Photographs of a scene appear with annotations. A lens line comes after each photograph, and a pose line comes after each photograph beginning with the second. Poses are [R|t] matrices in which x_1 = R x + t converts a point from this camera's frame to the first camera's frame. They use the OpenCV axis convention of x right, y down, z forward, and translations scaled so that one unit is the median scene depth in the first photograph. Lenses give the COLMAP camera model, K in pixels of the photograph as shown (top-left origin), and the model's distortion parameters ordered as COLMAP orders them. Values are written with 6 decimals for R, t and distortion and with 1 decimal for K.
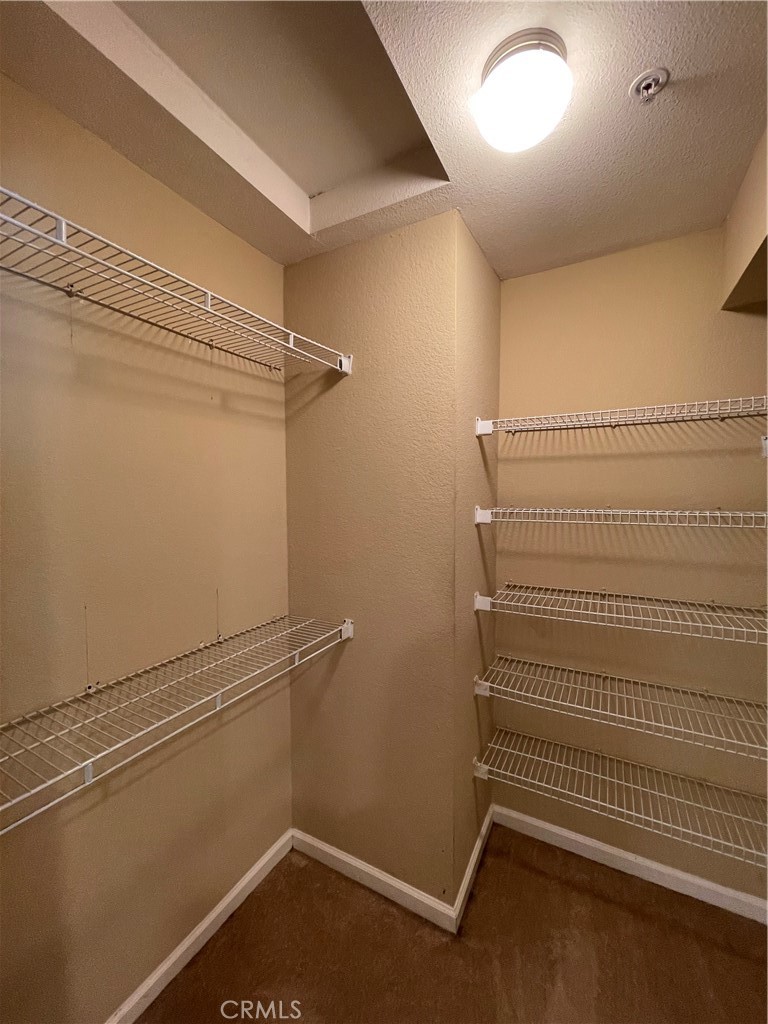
lens RADIAL K [[413.8, 0, 379.6], [0, 413.8, 515.9], [0, 0, 1]] dist [-0.002954, 0.001282]
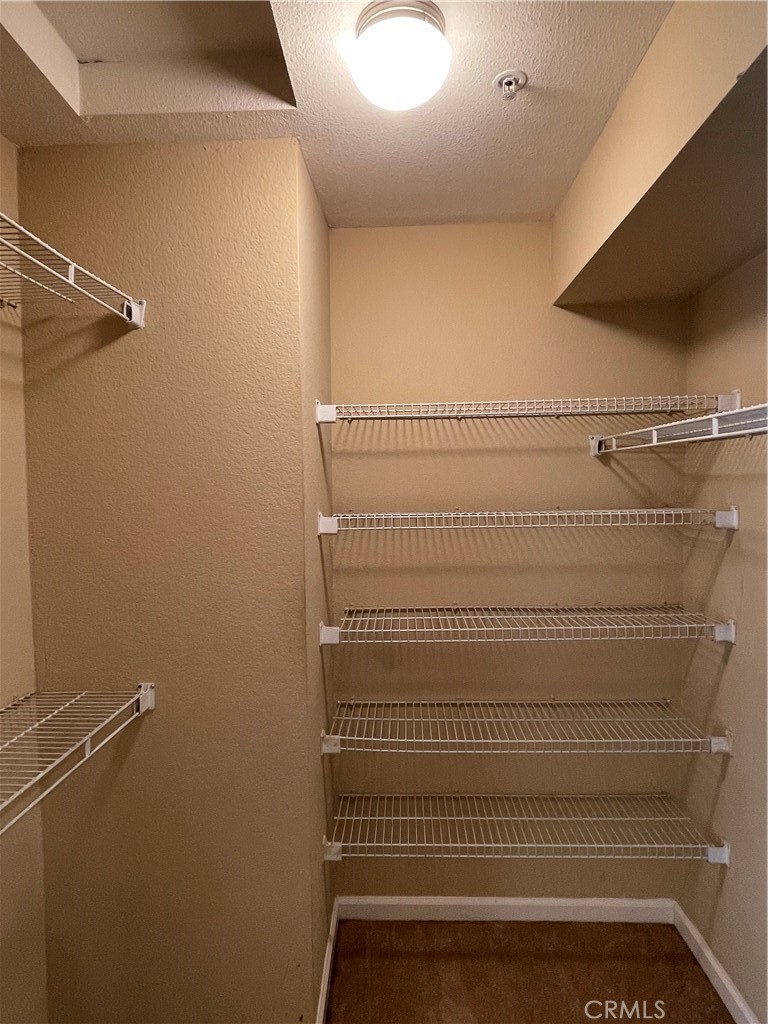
lens RADIAL K [[596.1, 0, 381.1], [0, 596.1, 519.5], [0, 0, 1]] dist [0.000560, -0.001883]
pose [[0.895281, -0.032824, 0.444291, -0.158899], [0.038524, 0.999250, -0.003804, -0.001511], [-0.443833, 0.020522, 0.895874, -0.064712]]
